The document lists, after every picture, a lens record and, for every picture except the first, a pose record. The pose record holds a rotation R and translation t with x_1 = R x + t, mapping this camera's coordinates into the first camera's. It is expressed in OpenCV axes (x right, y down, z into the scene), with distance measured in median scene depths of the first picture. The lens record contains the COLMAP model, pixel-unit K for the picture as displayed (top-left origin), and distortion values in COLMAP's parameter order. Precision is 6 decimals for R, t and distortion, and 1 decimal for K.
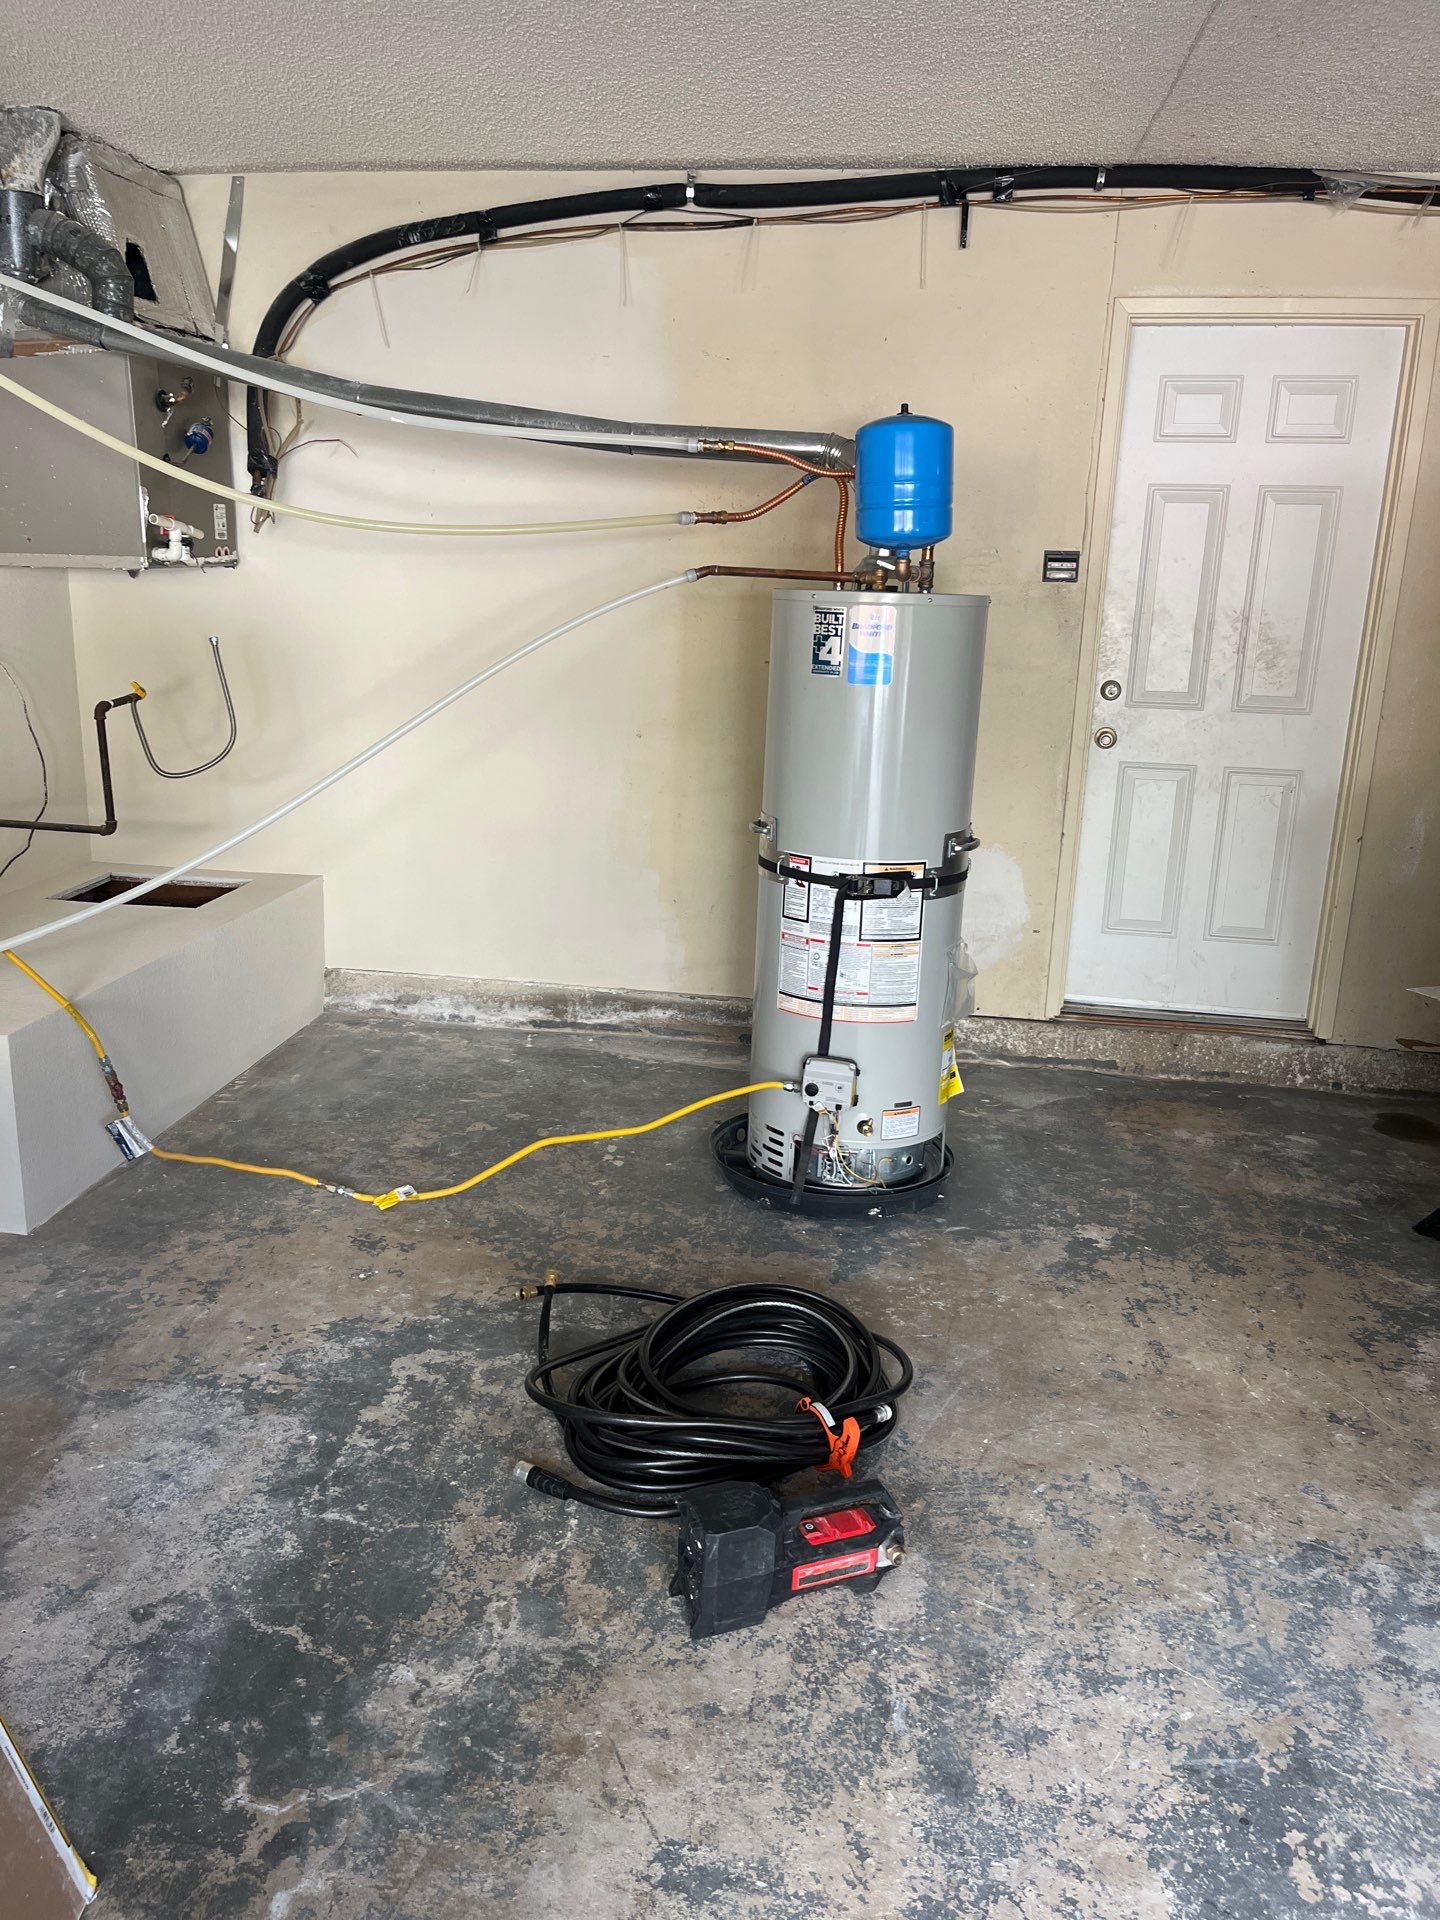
lens RADIAL K [[1439.5, 0, 696.9], [0, 1439.5, 953.5], [0, 0, 1]] dist [0.060022, -0.095738]
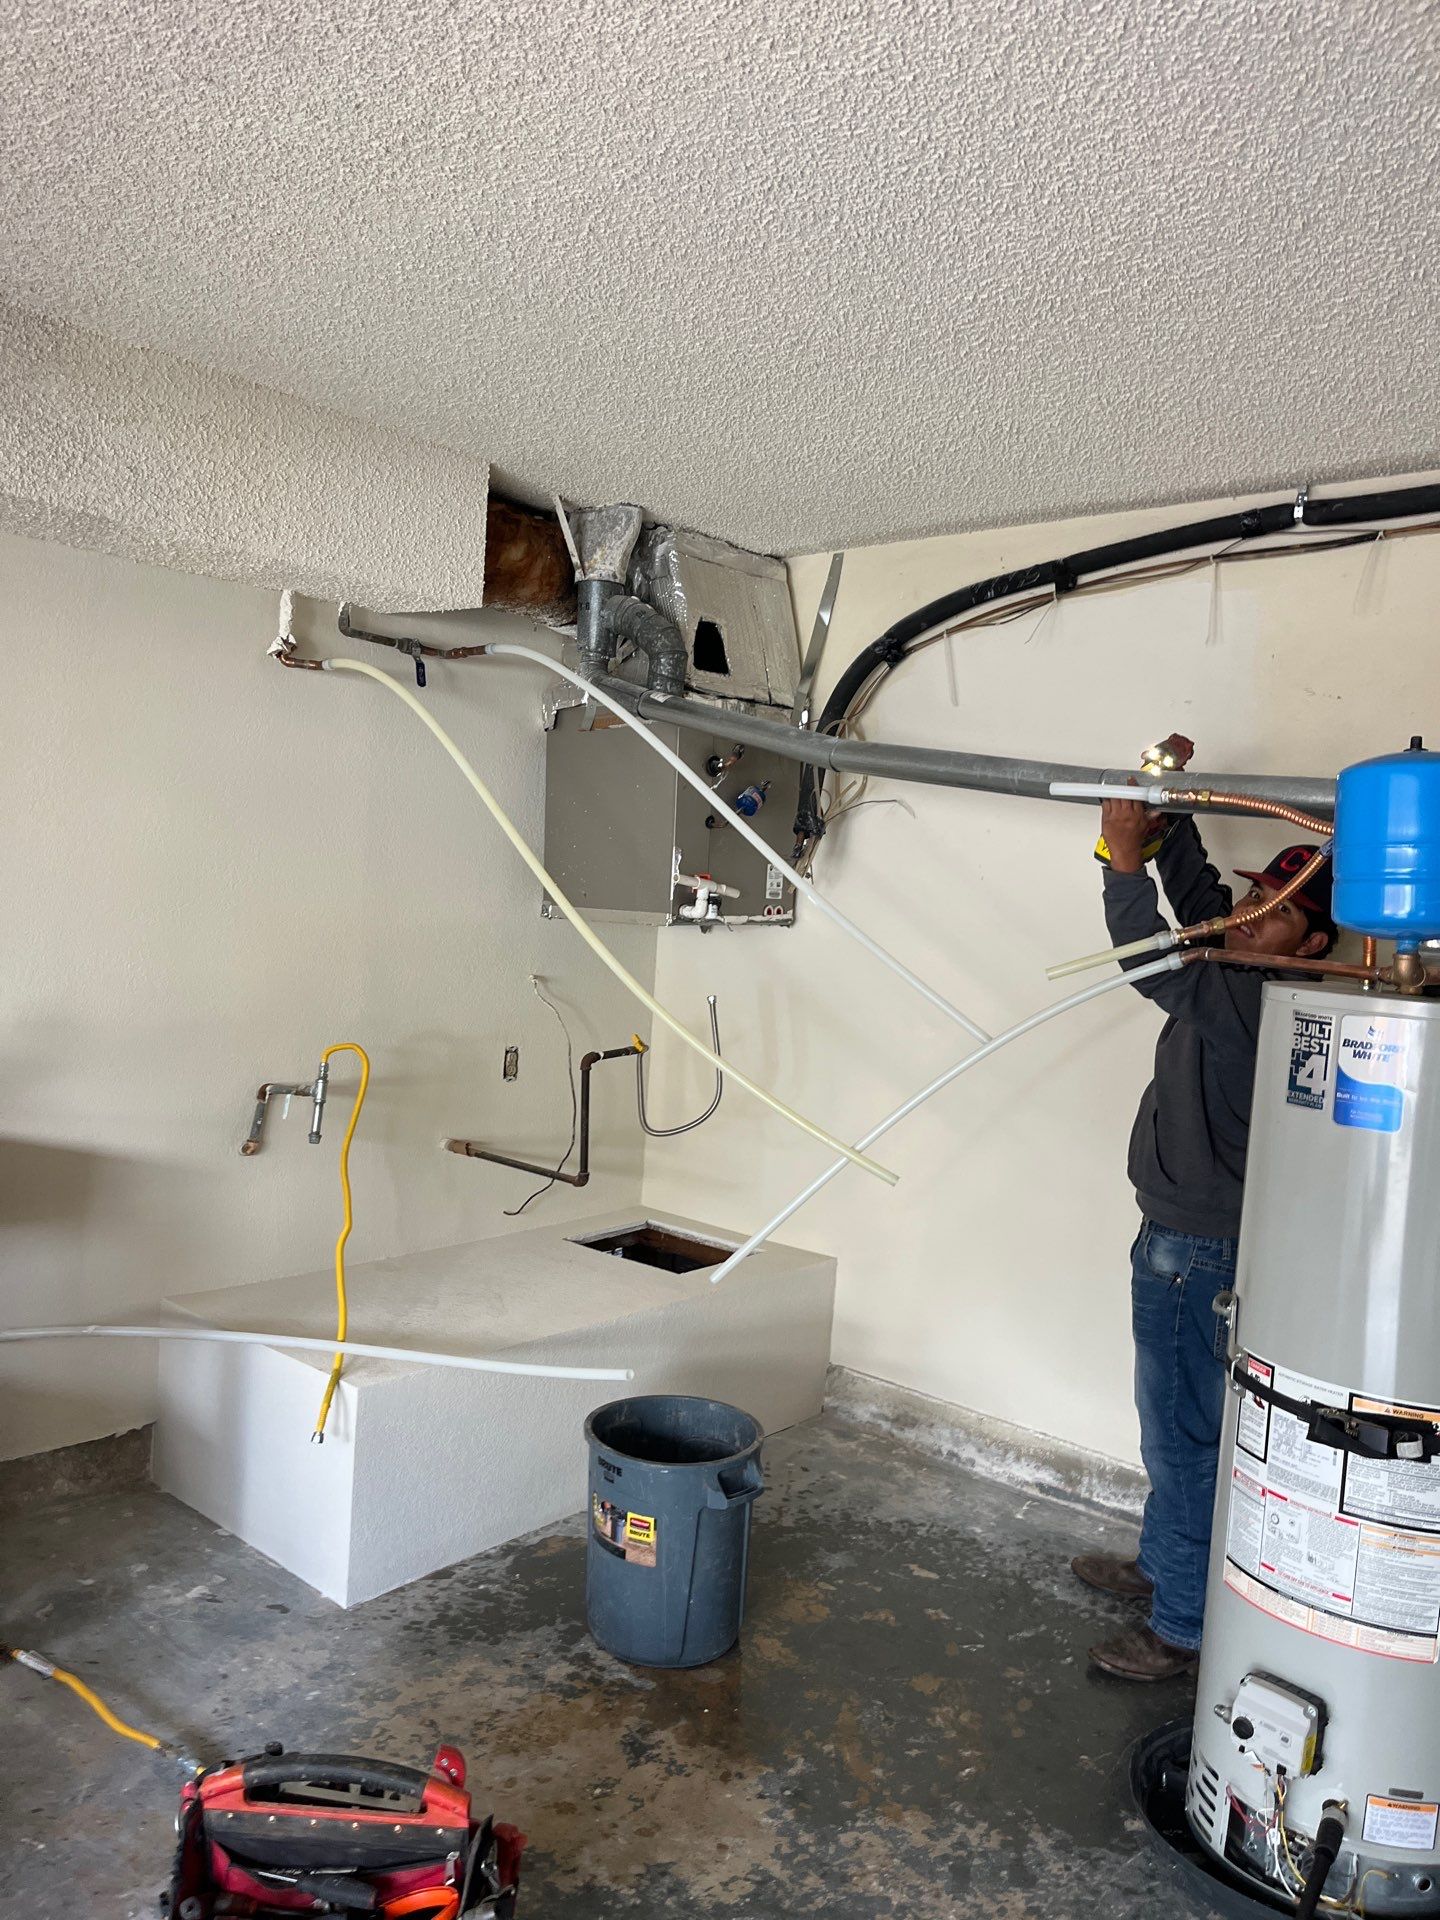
lens RADIAL K [[1435.5, 0, 713.7], [0, 1435.5, 980.1], [0, 0, 1]] dist [0.059707, -0.098292]
pose [[0.841926, 0.057498, -0.536521, 0.167631], [-0.173384, 0.970405, -0.168084, -0.065894], [0.510978, 0.234539, 0.826978, 0.202387]]
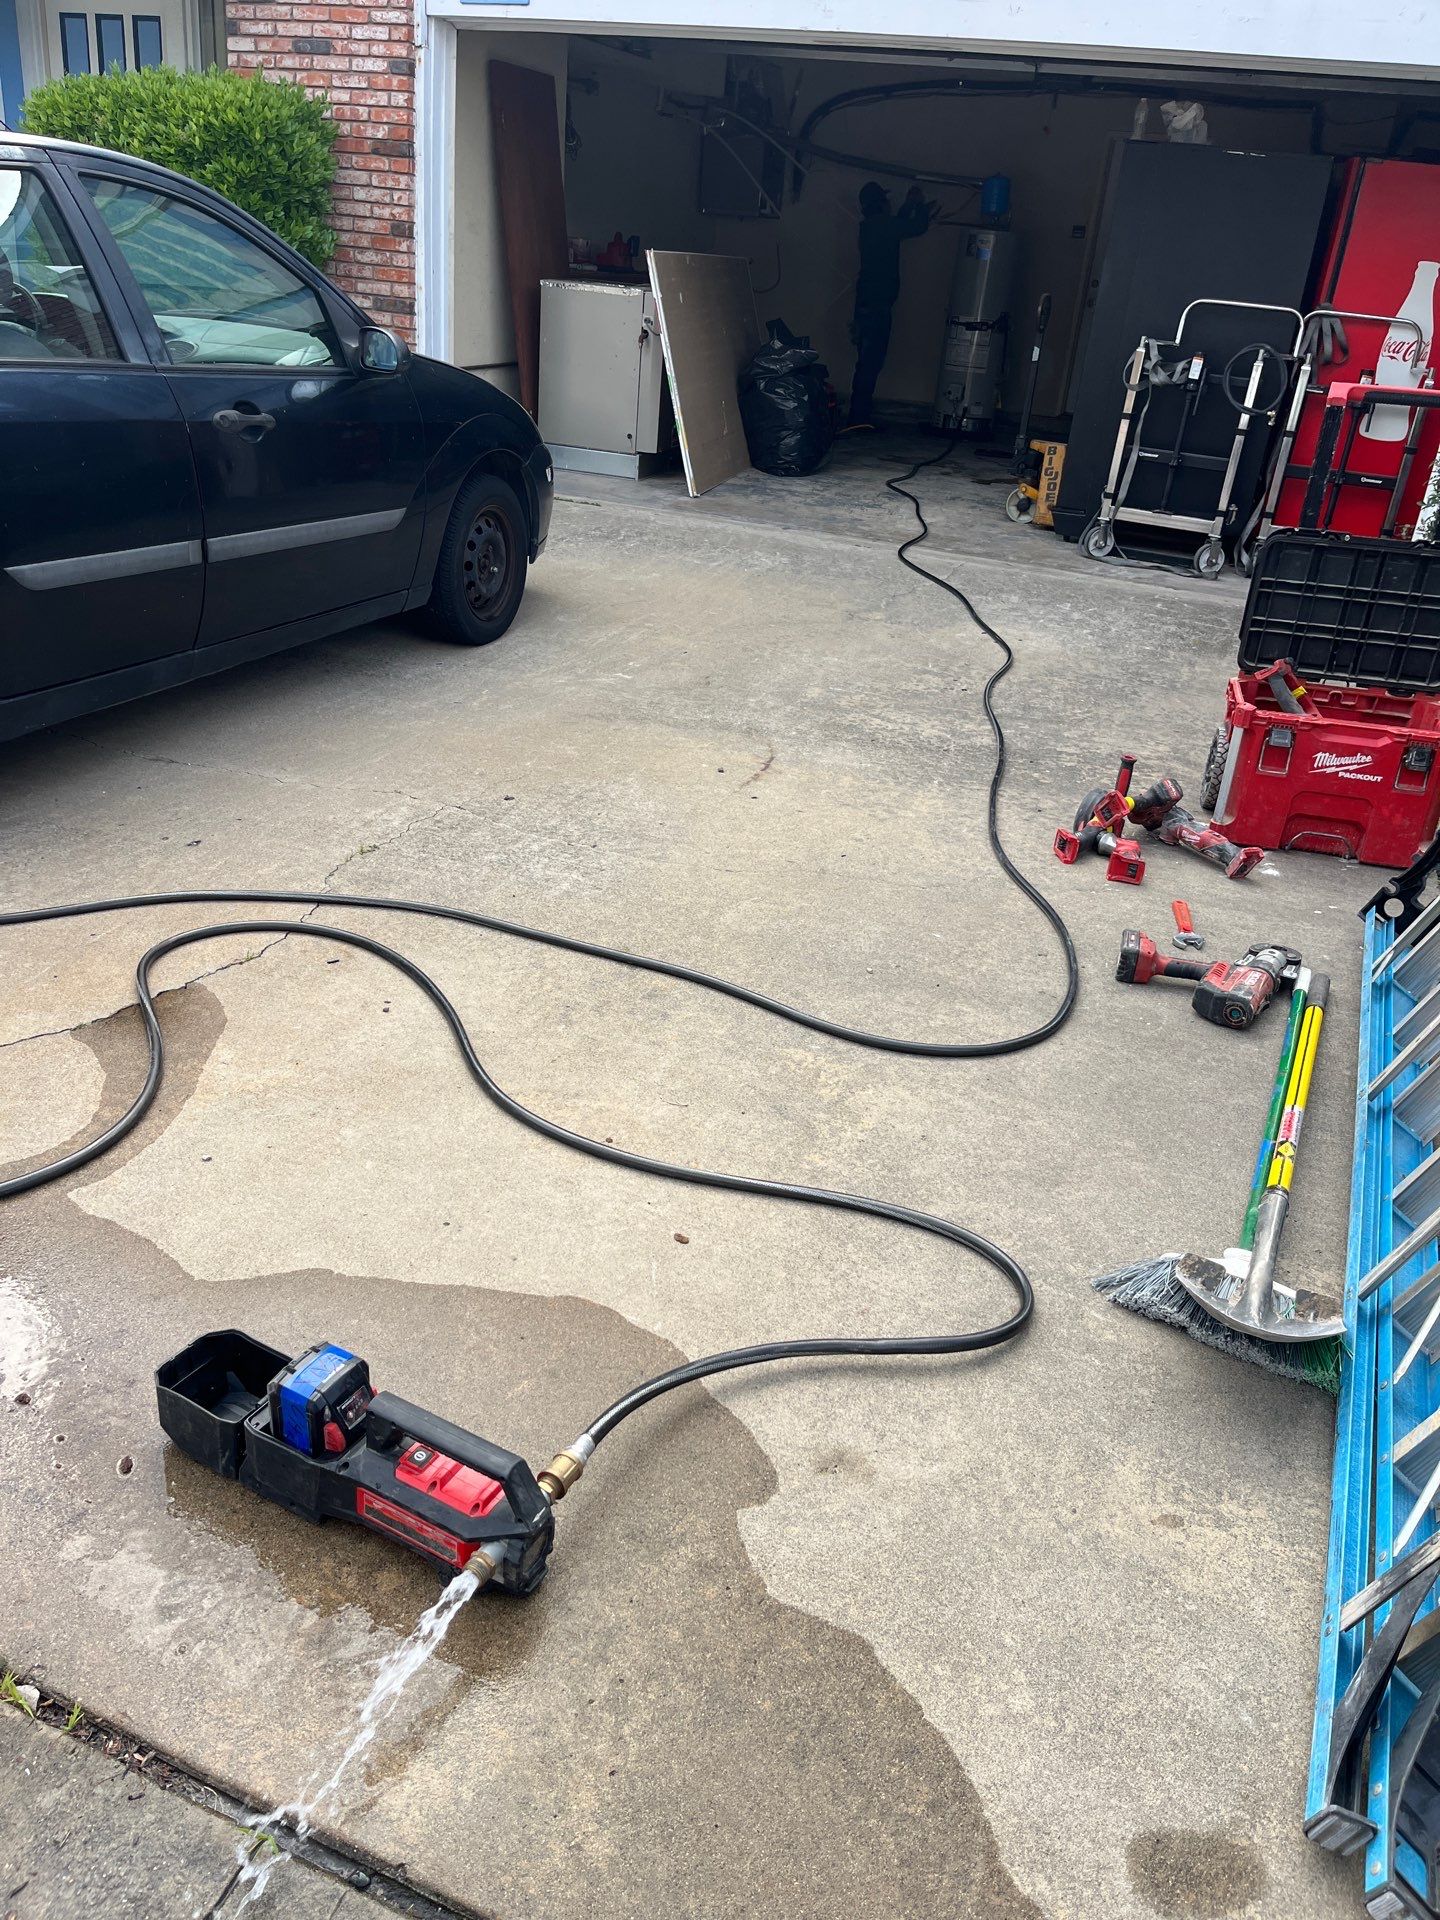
lens RADIAL K [[1435.5, 0, 713.7], [0, 1435.5, 980.1], [0, 0, 1]] dist [0.059707, -0.098292]
pose [[0.974120, 0.140383, -0.177154, 0.261445], [-0.104064, 0.974287, 0.199841, 0.641443], [0.200653, -0.176234, 0.963680, -2.044609]]
